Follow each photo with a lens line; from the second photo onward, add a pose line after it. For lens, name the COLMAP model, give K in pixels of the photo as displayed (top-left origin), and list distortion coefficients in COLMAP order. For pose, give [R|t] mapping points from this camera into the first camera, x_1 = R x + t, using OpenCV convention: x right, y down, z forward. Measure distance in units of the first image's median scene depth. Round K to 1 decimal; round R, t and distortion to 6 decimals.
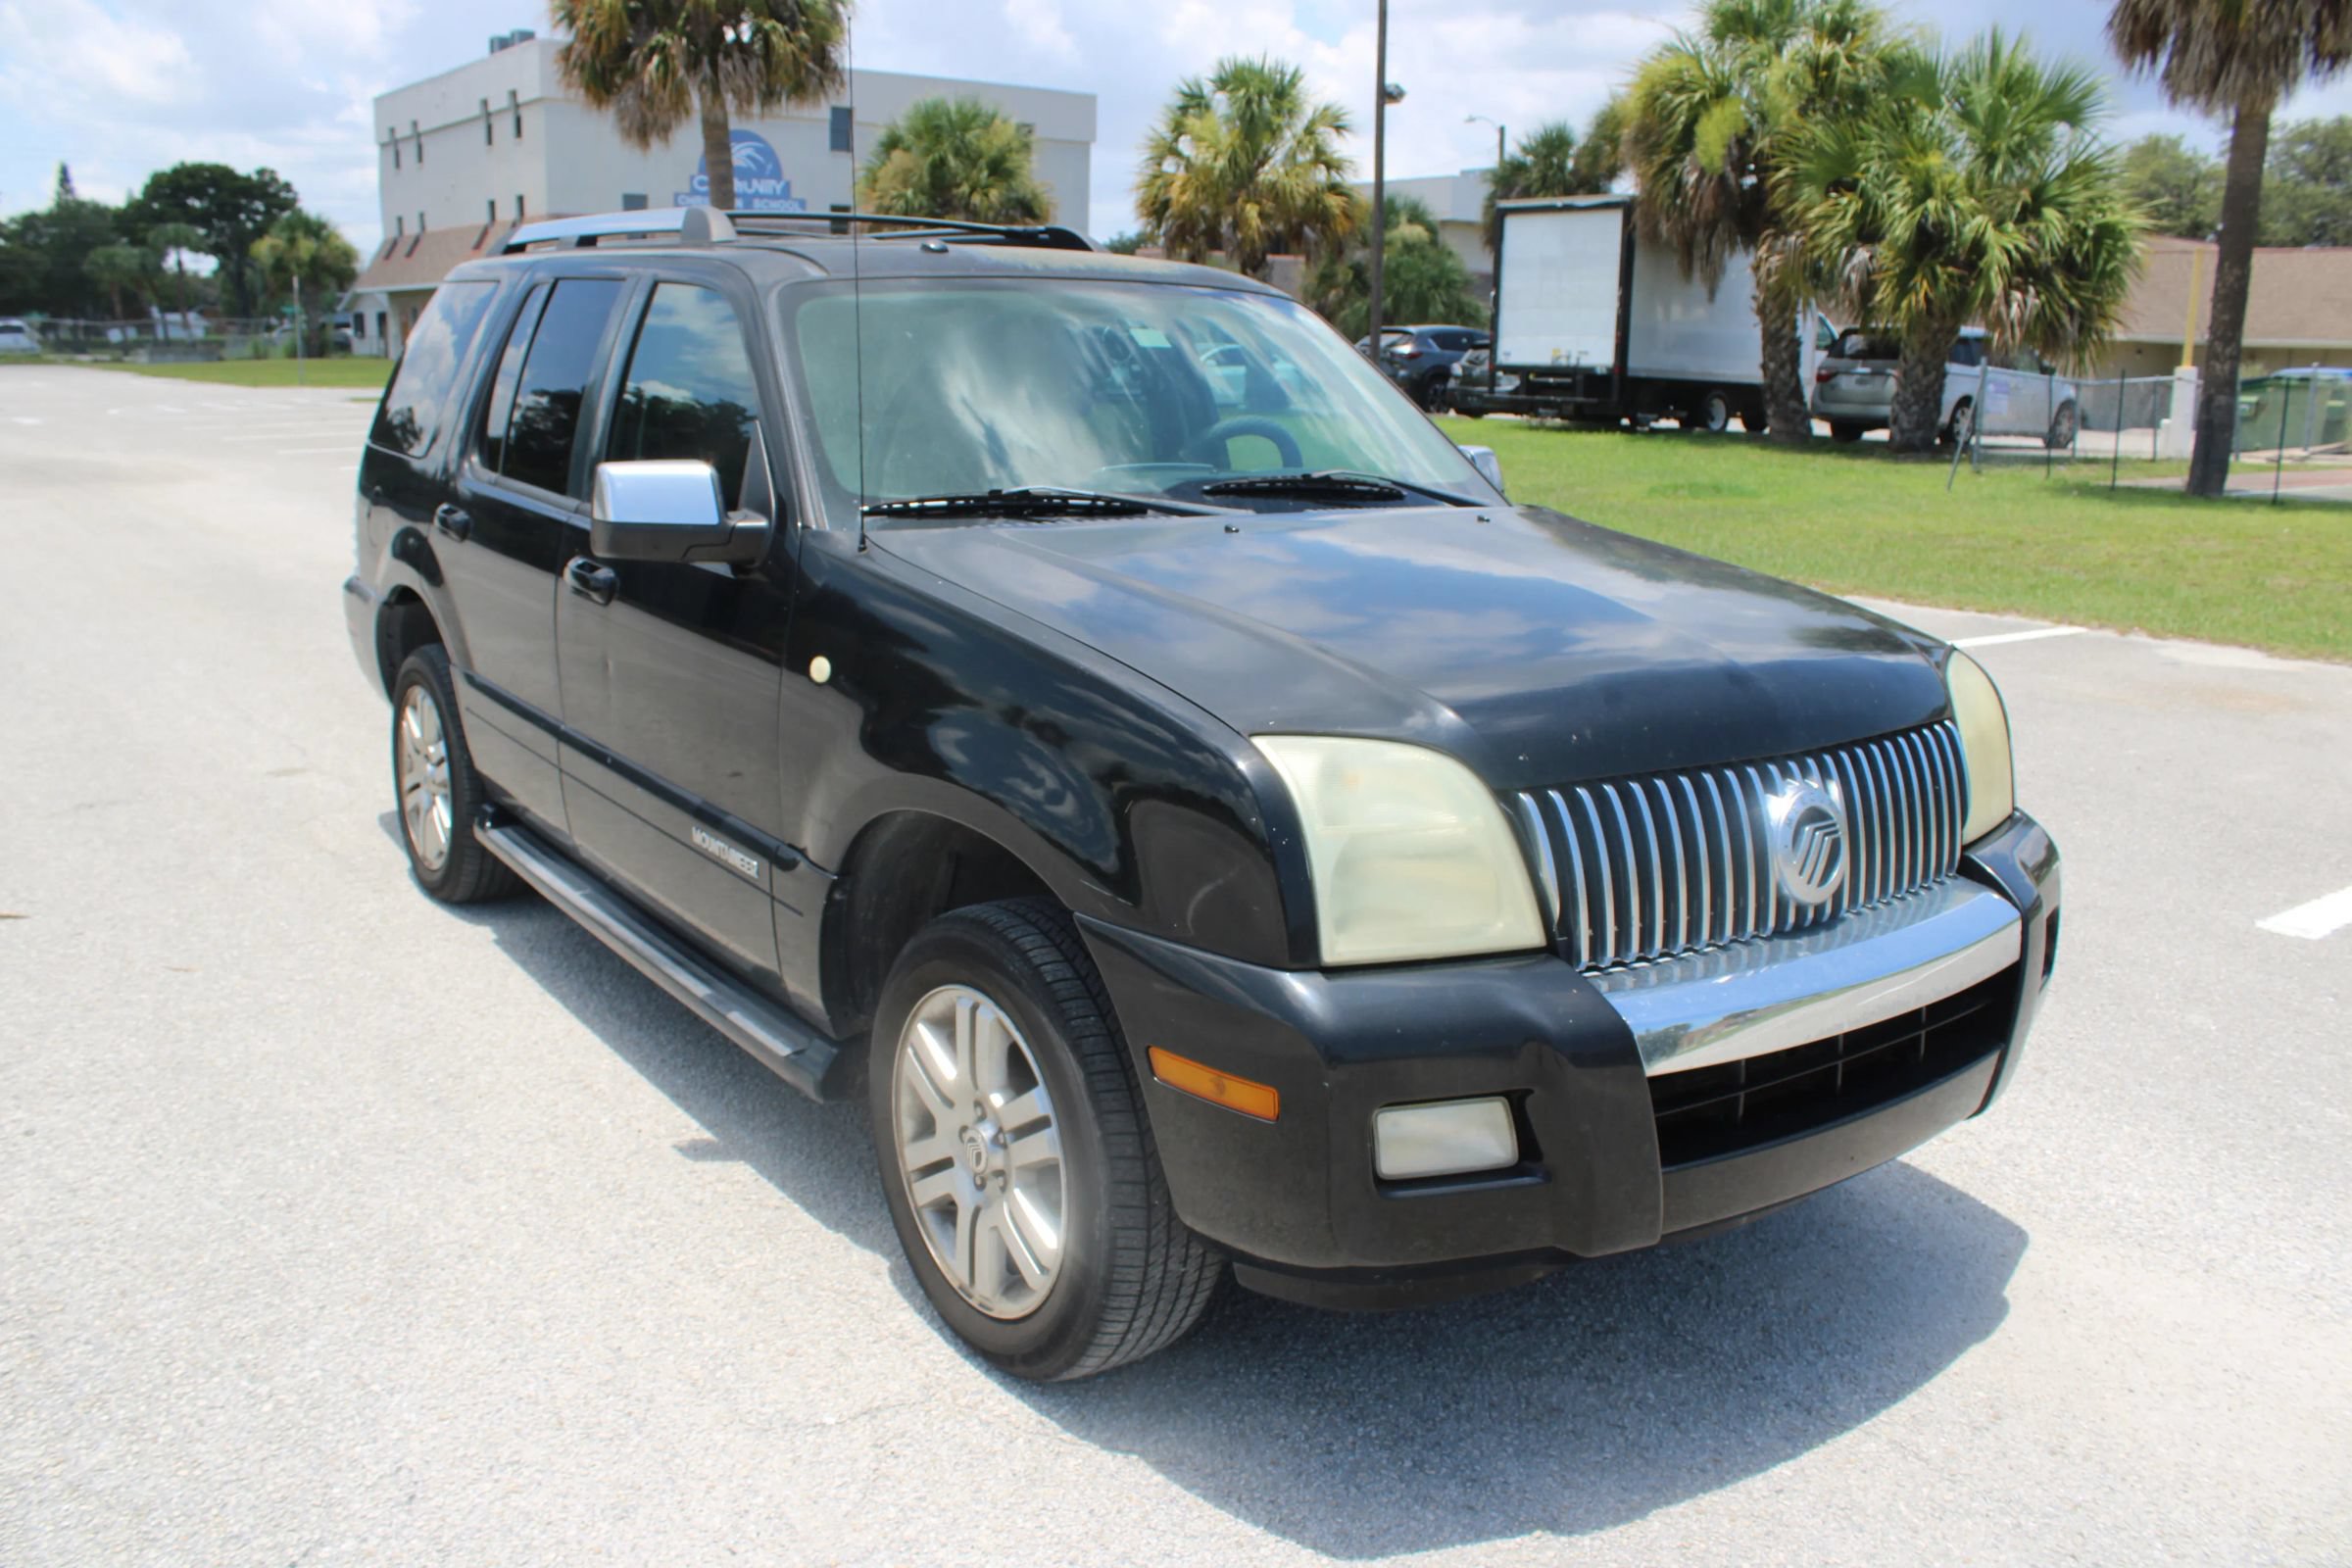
lens RADIAL K [[1963.2, 0, 1167.0], [0, 1963.2, 816.4], [0, 0, 1]] dist [-0.170504, 0.153882]
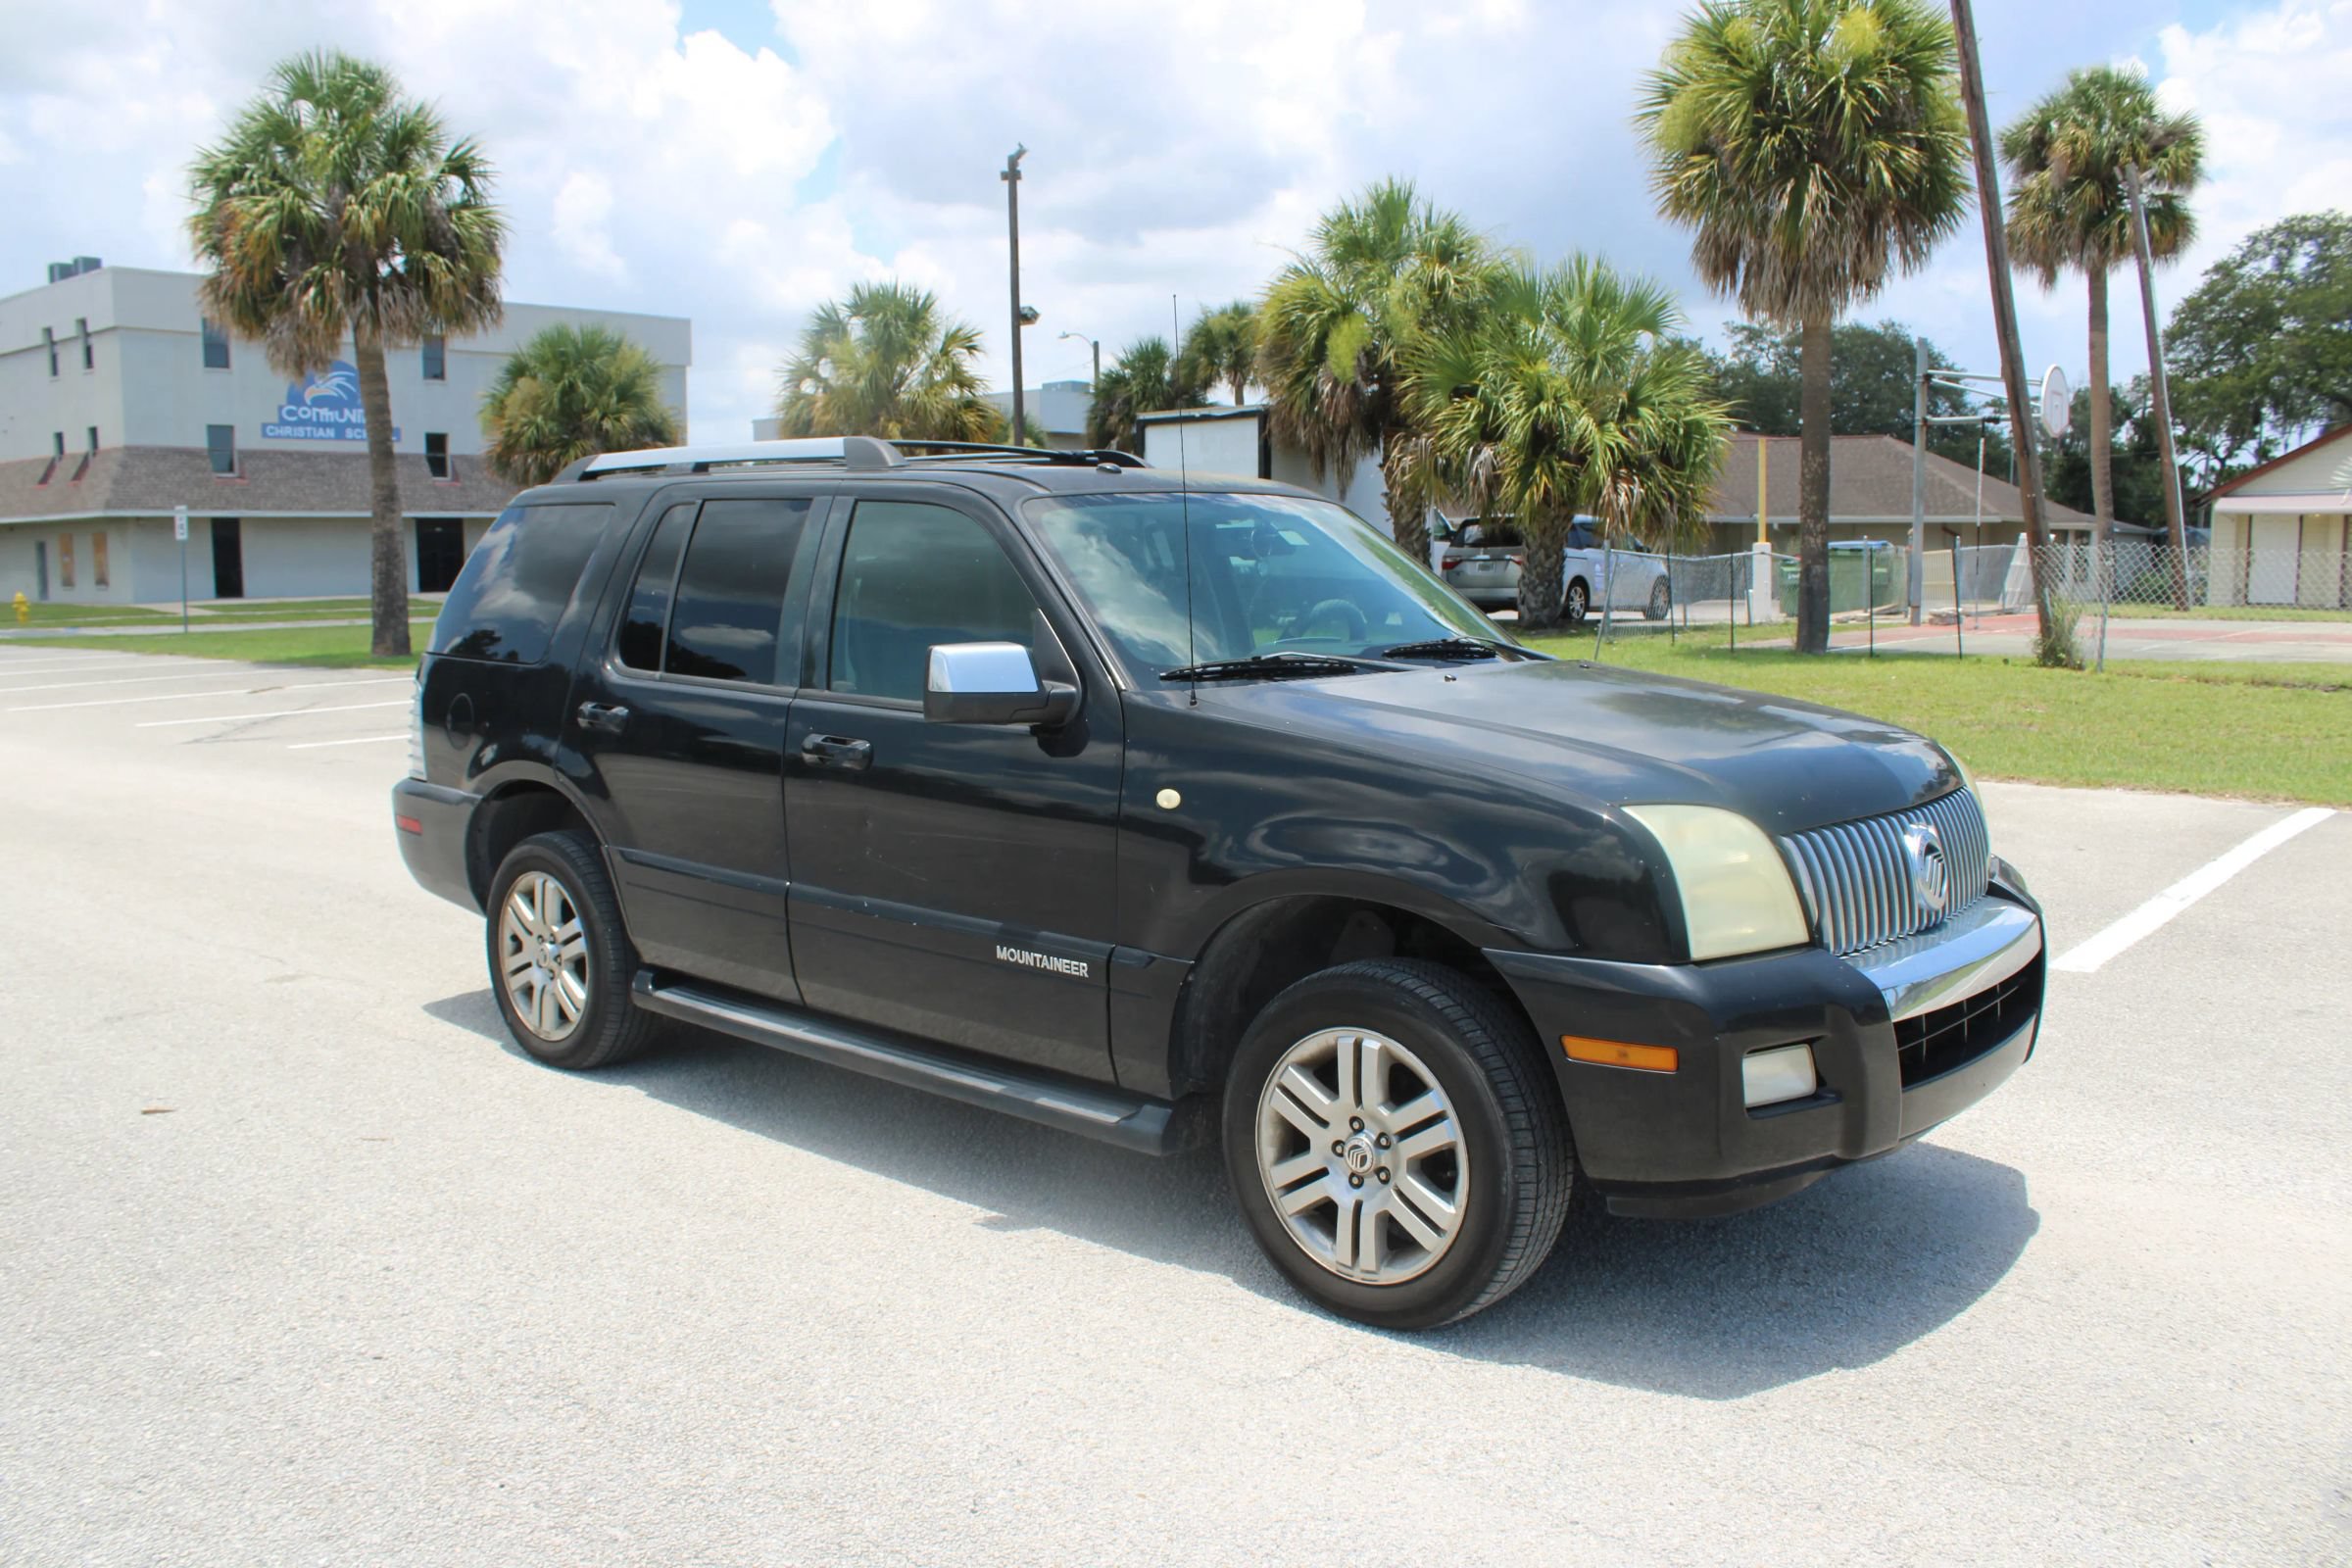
lens RADIAL K [[1988.0, 0, 1160.3], [0, 1988.0, 810.1], [0, 0, 1]] dist [-0.177134, 0.164468]
pose [[0.975240, -0.056243, 0.213880, -0.096011], [0.079506, 0.991626, -0.101765, 0.013136], [-0.206365, 0.116250, 0.971545, -0.052210]]
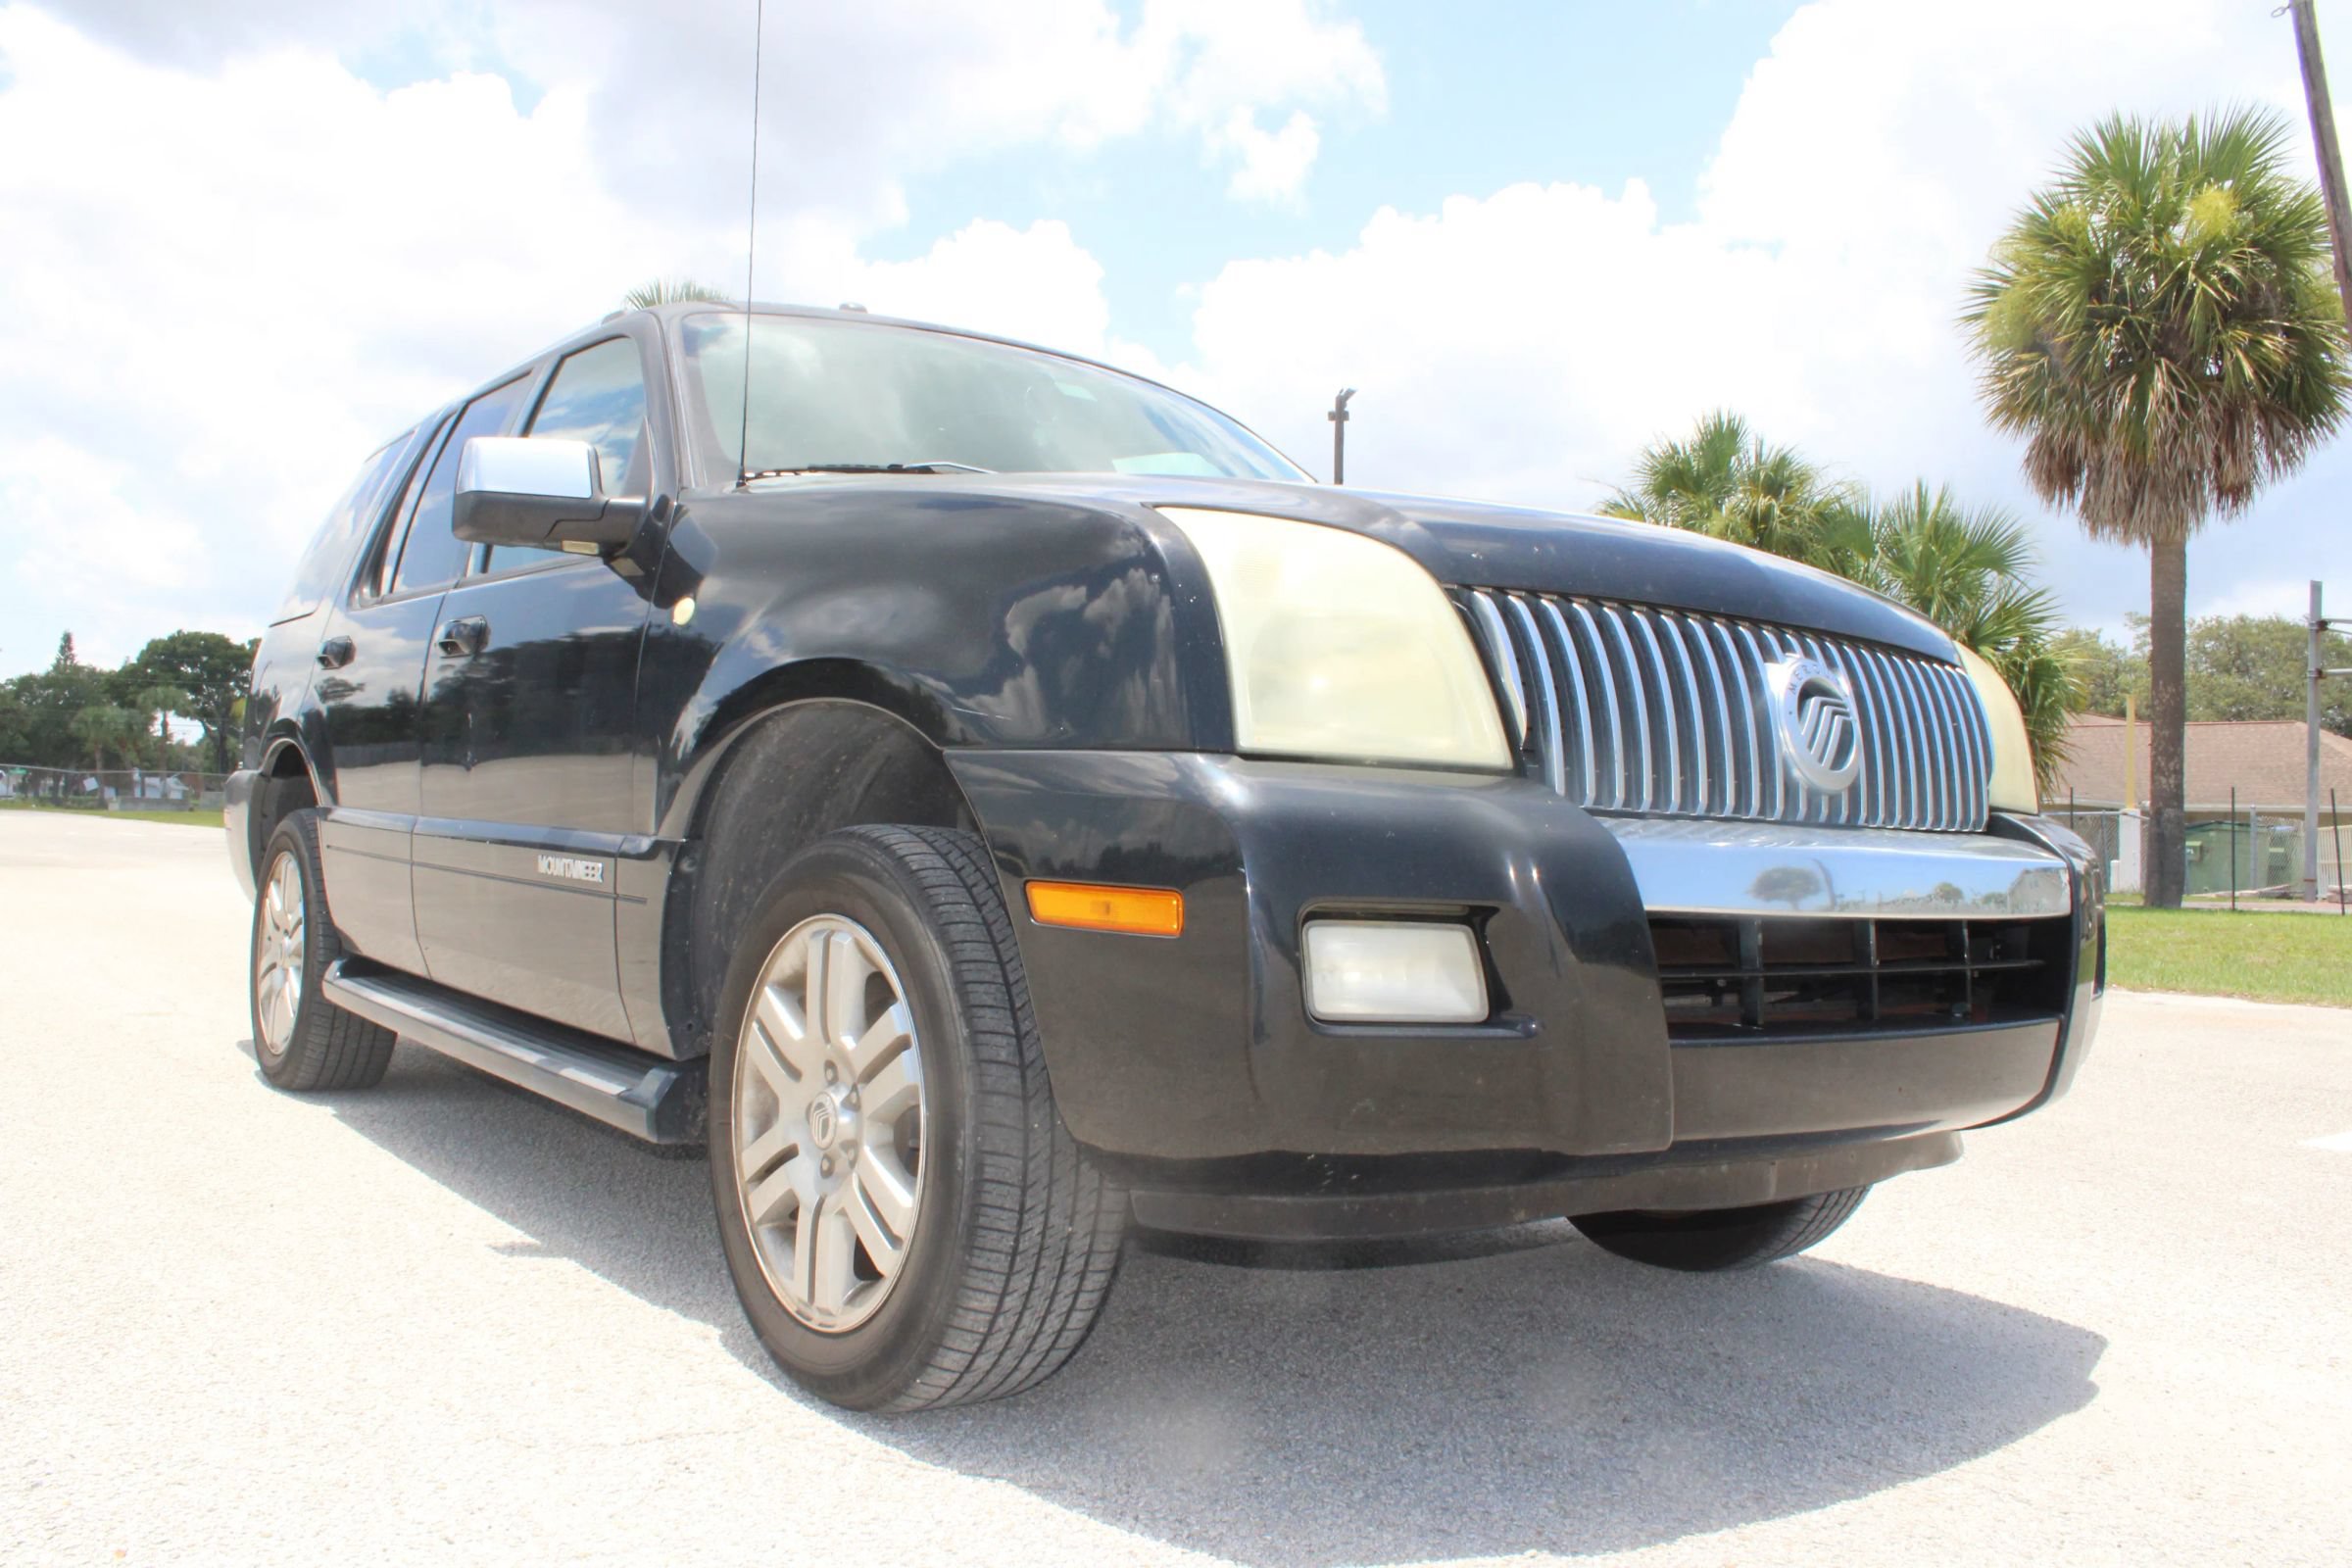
lens RADIAL K [[1963.2, 0, 1167.0], [0, 1963.2, 816.4], [0, 0, 1]] dist [-0.170504, 0.153882]
pose [[0.999722, 0.015396, 0.017877, 0.005661], [-0.010296, 0.966472, -0.256567, 0.049850], [-0.021228, 0.256312, 0.966361, 0.035081]]
